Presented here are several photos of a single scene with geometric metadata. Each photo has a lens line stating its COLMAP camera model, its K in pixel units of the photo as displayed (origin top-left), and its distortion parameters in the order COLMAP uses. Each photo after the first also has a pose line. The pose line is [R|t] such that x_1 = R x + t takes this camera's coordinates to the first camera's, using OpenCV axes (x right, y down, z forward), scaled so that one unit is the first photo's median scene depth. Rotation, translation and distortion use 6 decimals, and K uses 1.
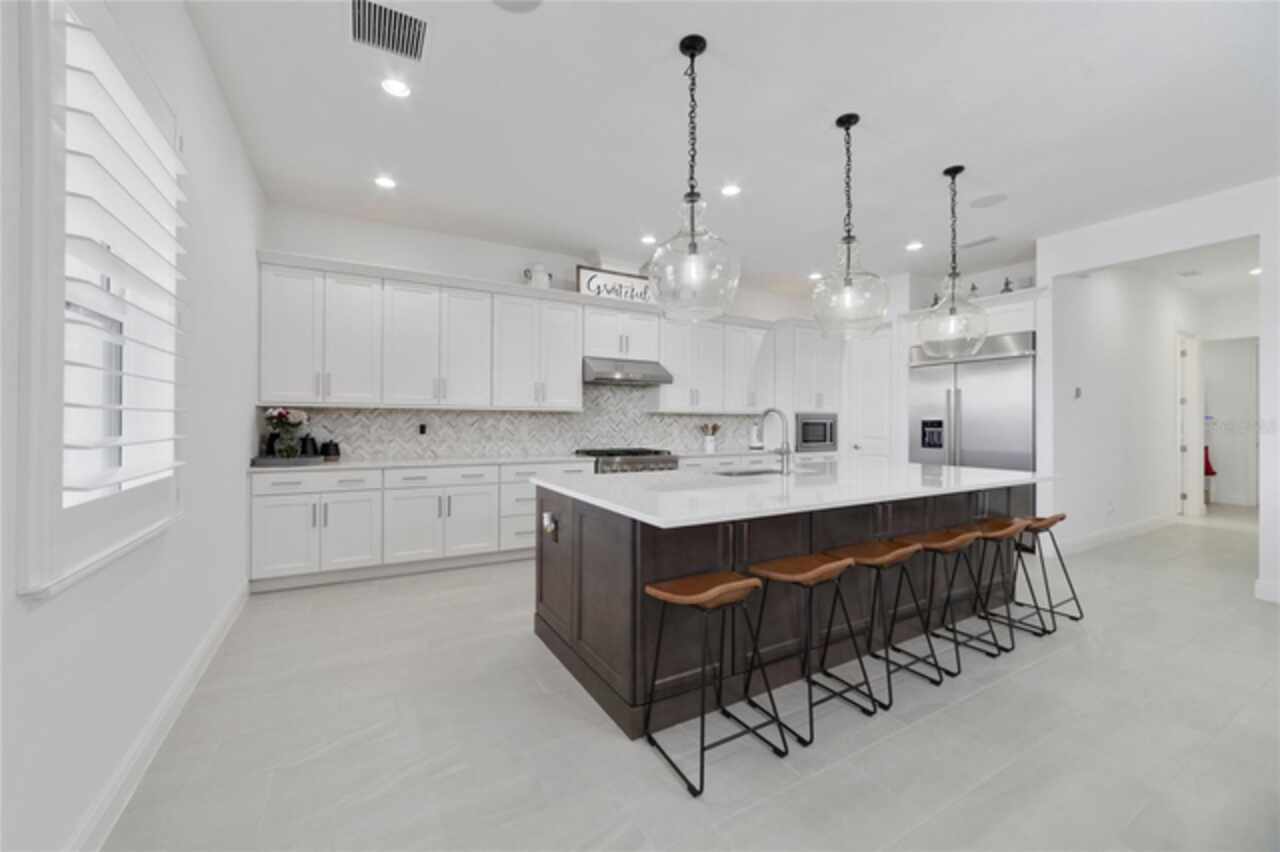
lens RADIAL K [[492.2, 0, 640.0], [0, 492.2, 426.0], [0, 0, 1]] dist [-0.014976, -0.000033]
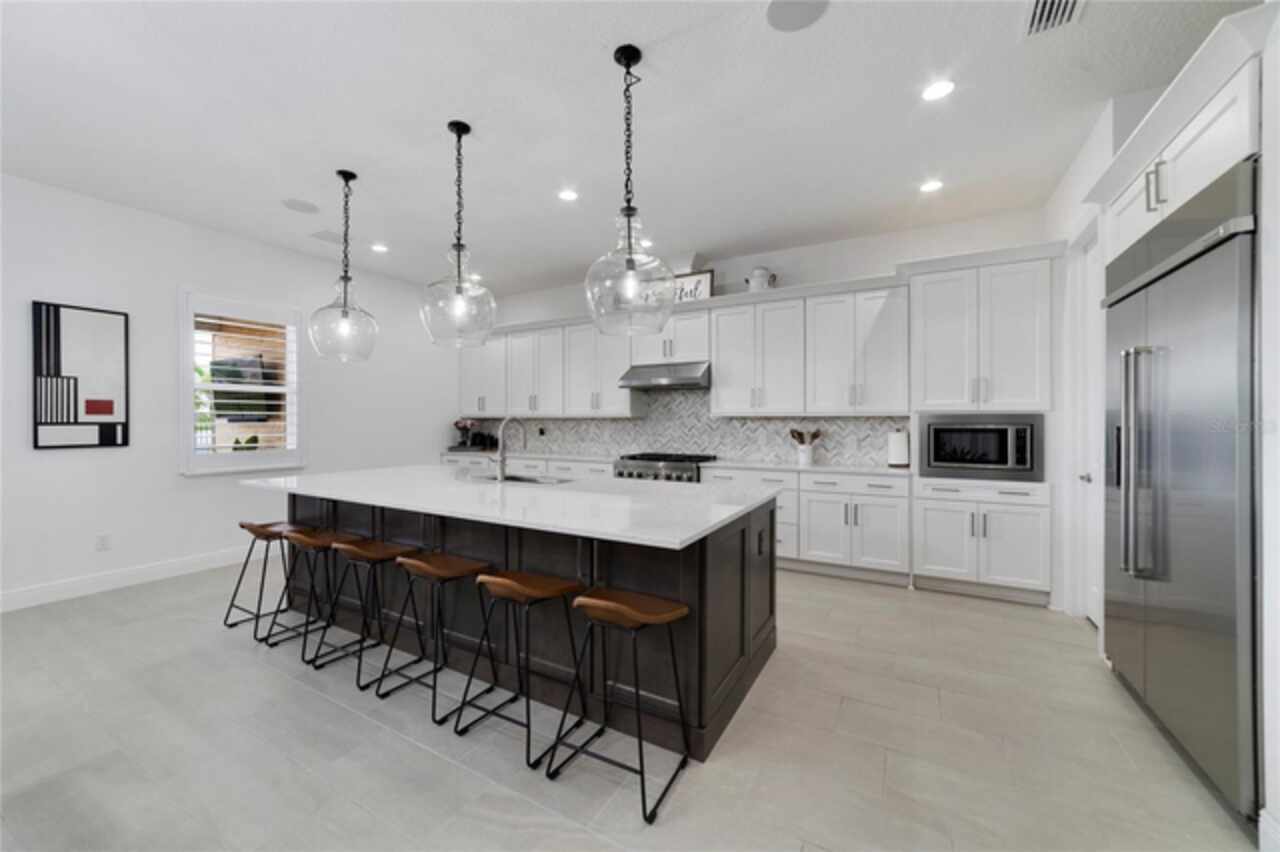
lens RADIAL K [[493.9, 0, 634.0], [0, 493.9, 427.3], [0, 0, 1]] dist [-0.028459, -0.000064]
pose [[0.517579, 0.000233, -0.855635, 0.763073], [-0.010685, 0.999924, -0.006192, -0.000163], [0.855568, 0.012347, 0.517542, 0.419587]]
